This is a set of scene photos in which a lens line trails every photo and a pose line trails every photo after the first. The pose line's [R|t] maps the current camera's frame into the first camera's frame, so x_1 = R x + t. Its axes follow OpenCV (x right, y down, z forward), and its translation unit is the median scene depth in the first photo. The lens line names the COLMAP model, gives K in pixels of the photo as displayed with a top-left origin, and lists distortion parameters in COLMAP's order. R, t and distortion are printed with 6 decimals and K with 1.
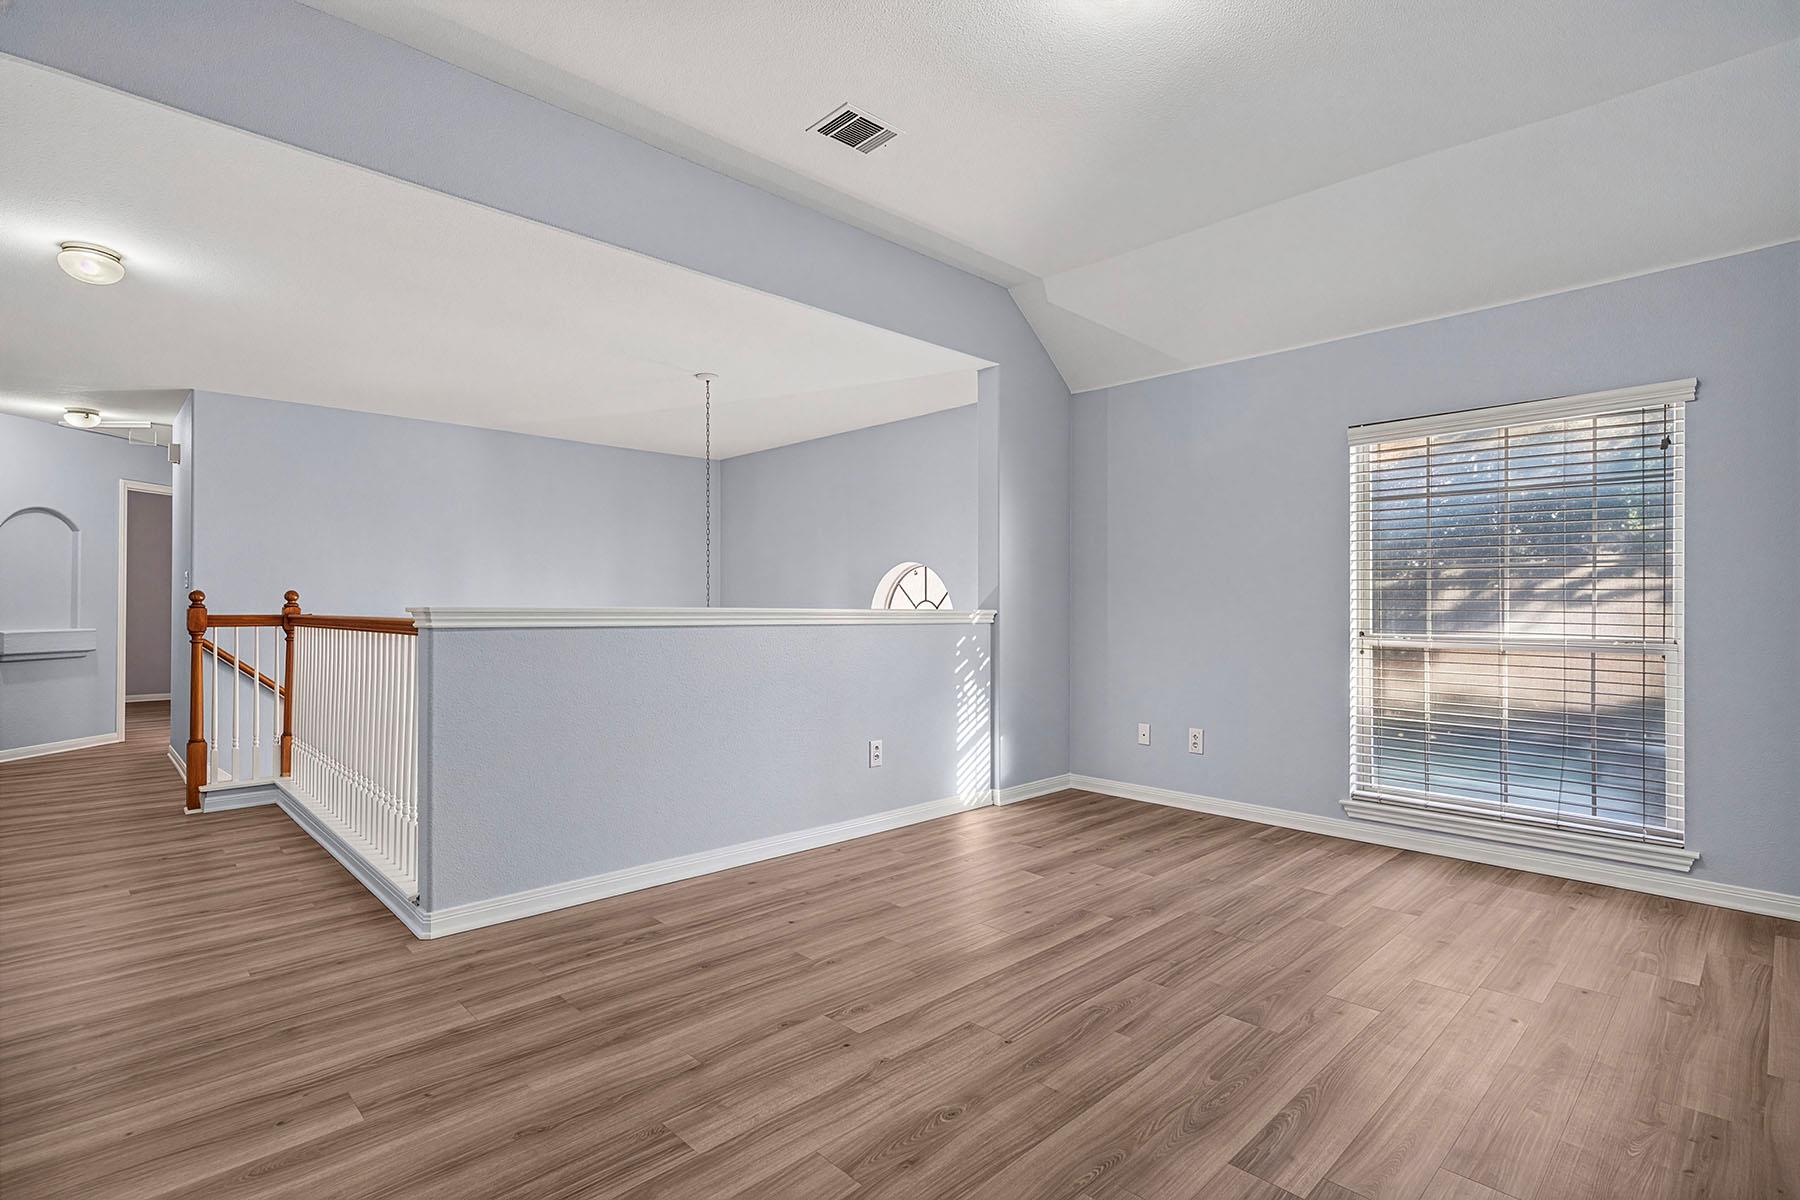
lens RADIAL K [[868.7, 0, 912.6], [0, 868.7, 607.0], [0, 0, 1]] dist [-0.003322, 0.013160]
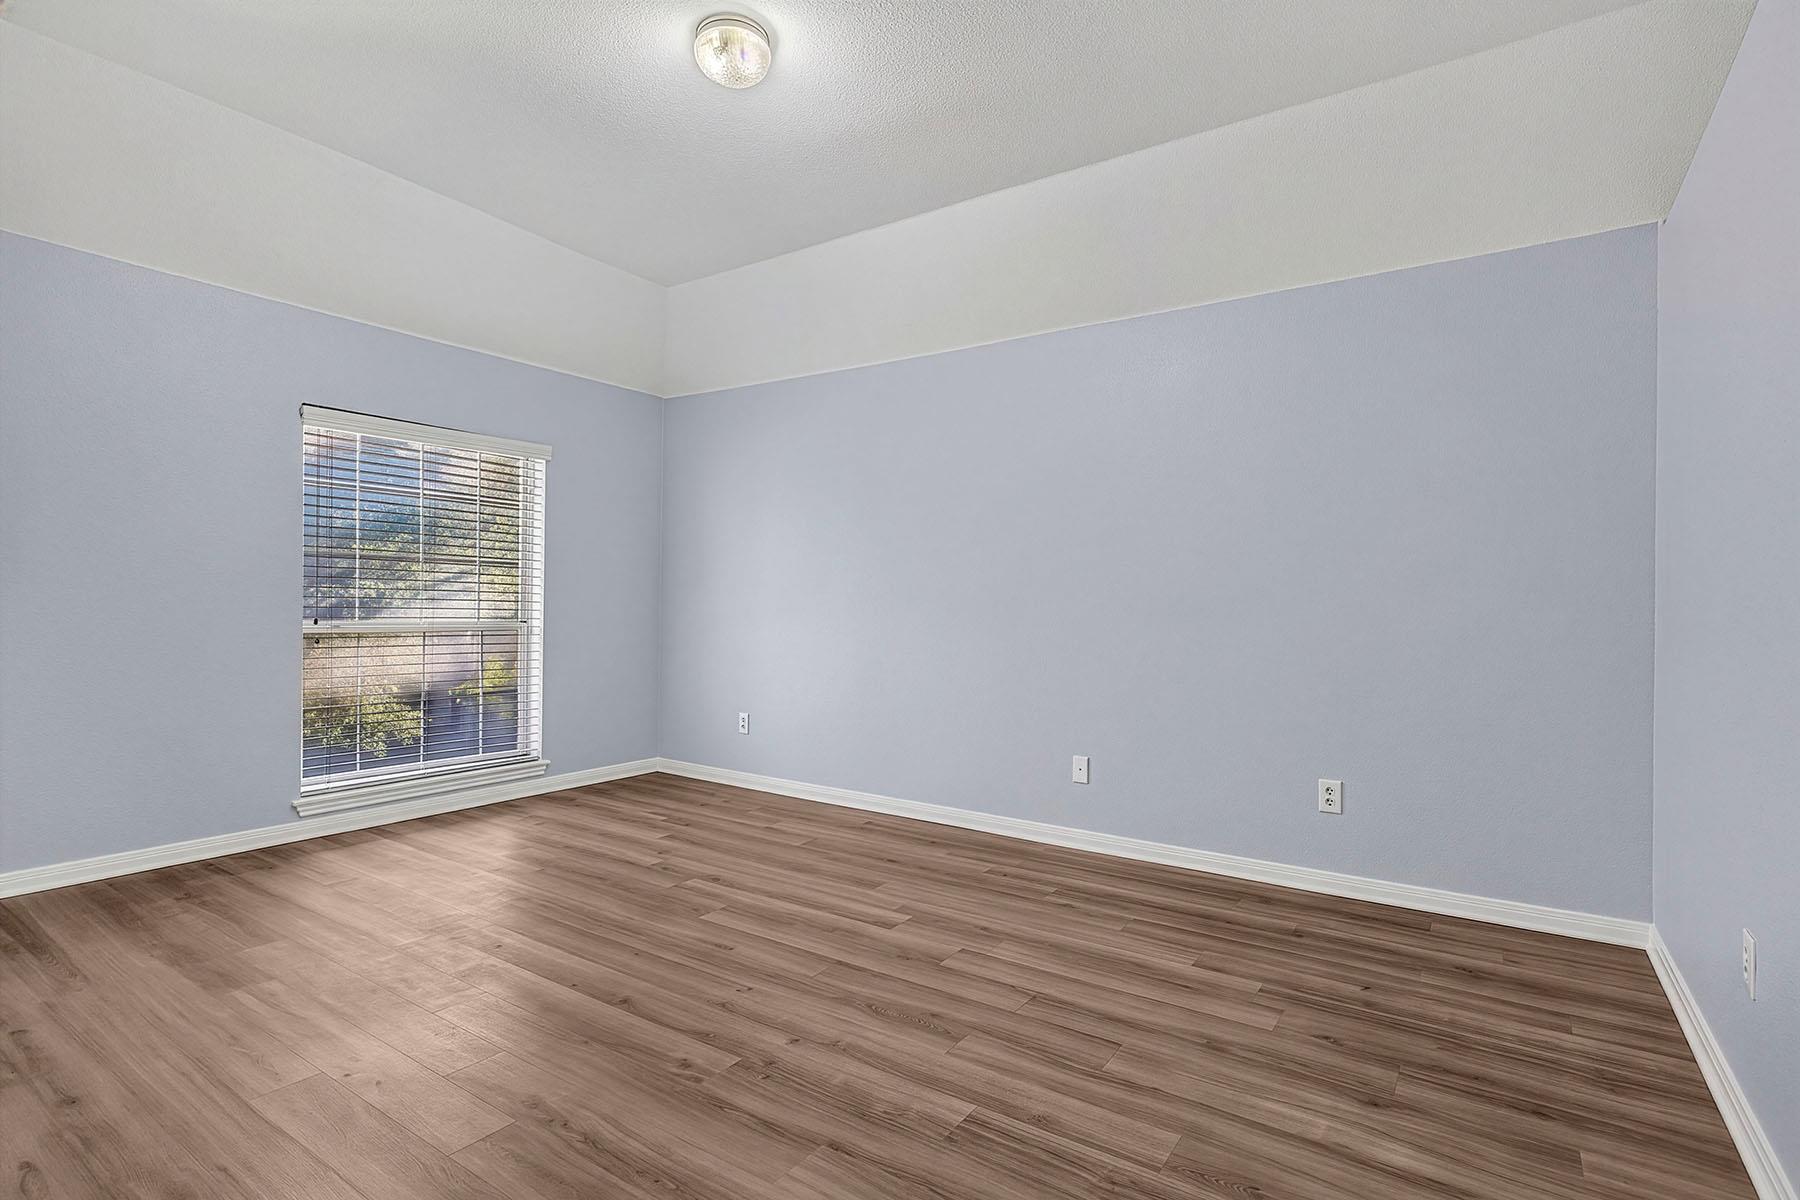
lens RADIAL K [[868.7, 0, 912.6], [0, 868.7, 607.0], [0, 0, 1]] dist [-0.003322, 0.013160]
pose [[-0.204620, -0.002534, 0.978838, -0.894564], [-0.013811, 0.999905, -0.000298, 0.010917], [-0.978744, -0.013580, -0.204636, 0.914000]]
